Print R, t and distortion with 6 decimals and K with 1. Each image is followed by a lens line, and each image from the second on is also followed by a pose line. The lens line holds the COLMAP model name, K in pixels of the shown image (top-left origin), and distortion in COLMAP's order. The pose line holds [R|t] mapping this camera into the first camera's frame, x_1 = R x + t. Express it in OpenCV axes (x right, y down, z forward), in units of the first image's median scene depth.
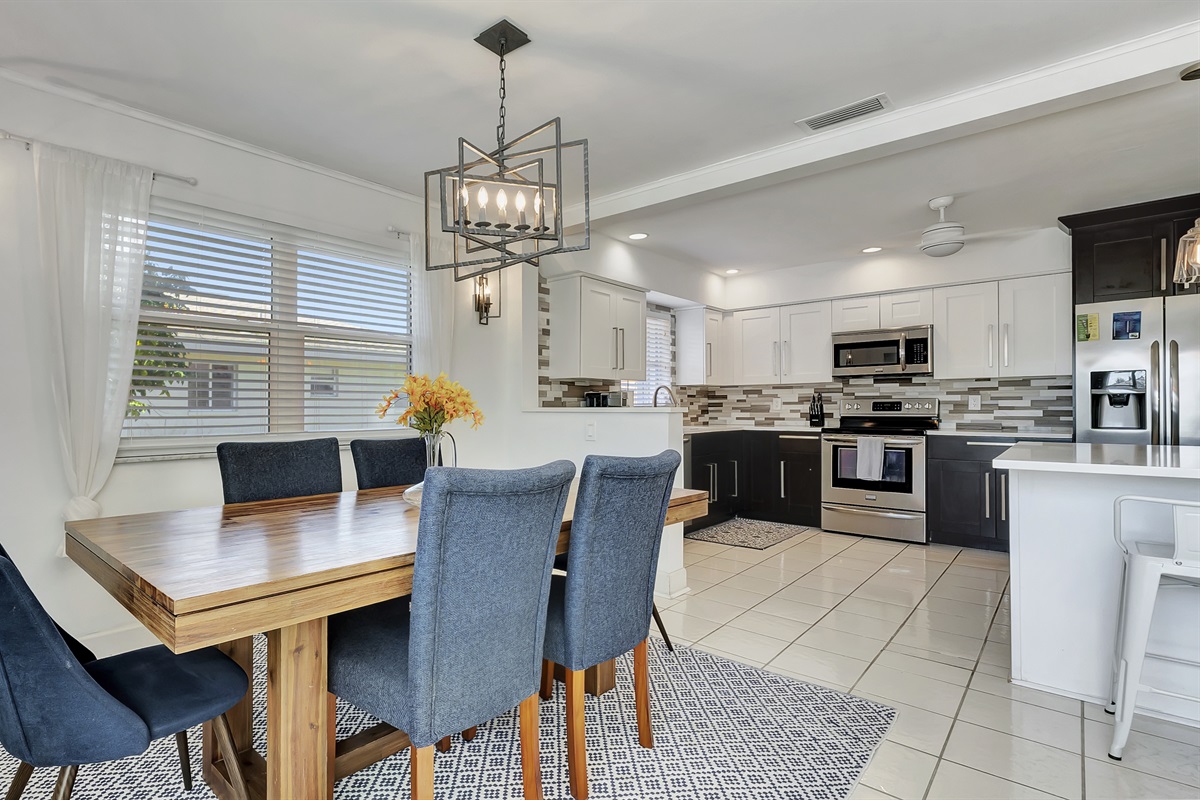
lens RADIAL K [[592.9, 0, 478.8], [0, 592.9, 405.4], [0, 0, 1]] dist [0.001206, -0.000407]
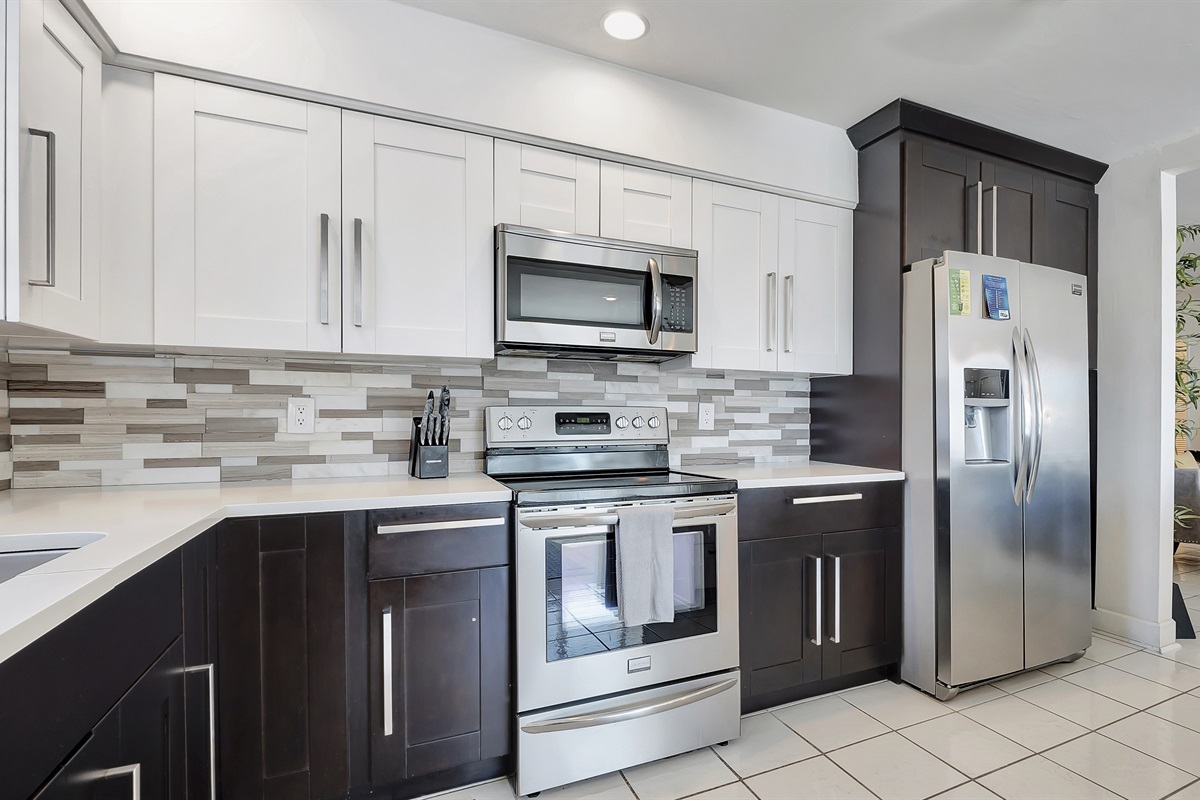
lens RADIAL K [[602.3, 0, 702.5], [0, 602.3, 421.2], [0, 0, 1]] dist [-0.012514, -0.000426]
pose [[0.291493, -0.004796, 0.956561, 0.285372], [-0.009344, 0.999925, 0.007861, -0.004359], [-0.956527, -0.011229, 0.291426, 0.797425]]
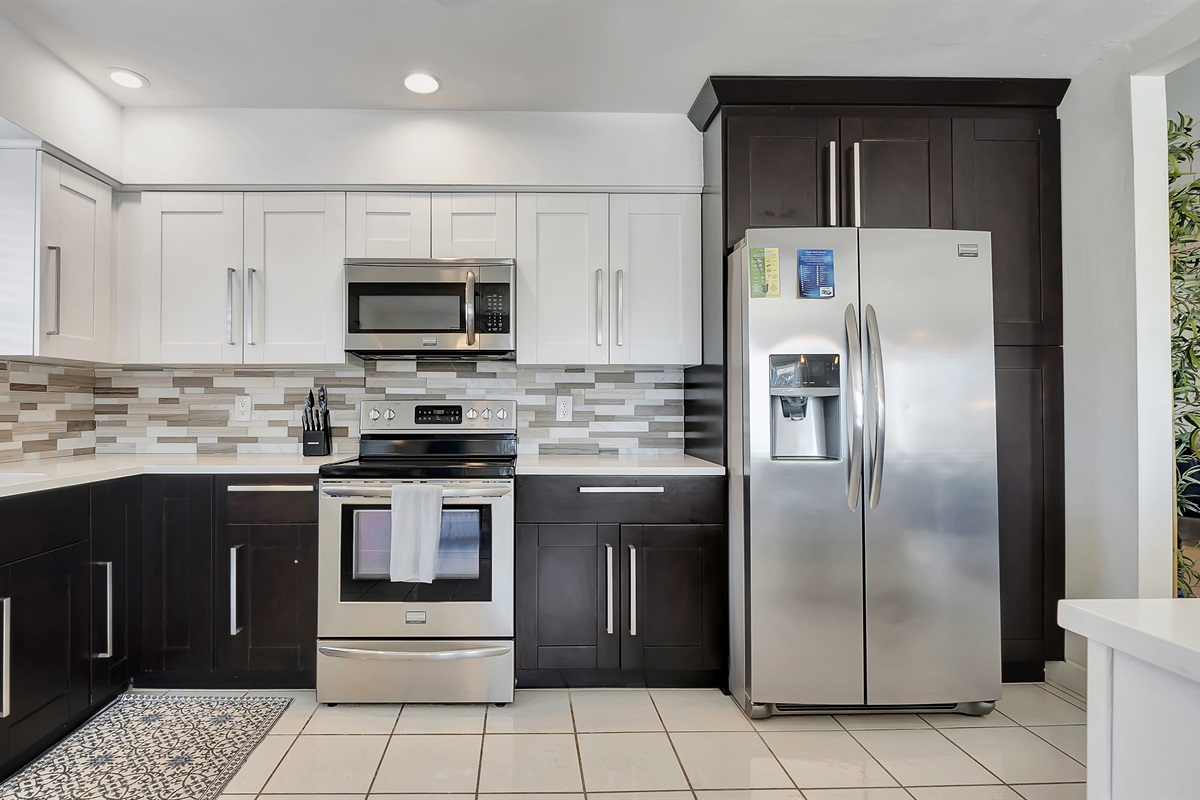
lens RADIAL K [[616.1, 0, 539.5], [0, 616.1, 402.6], [0, 0, 1]] dist [-0.014063, -0.000010]
pose [[0.683259, 0.010433, 0.730101, 0.357634], [-0.006611, 0.999945, -0.008102, -0.005248], [-0.730146, 0.000709, 0.683291, 0.572975]]
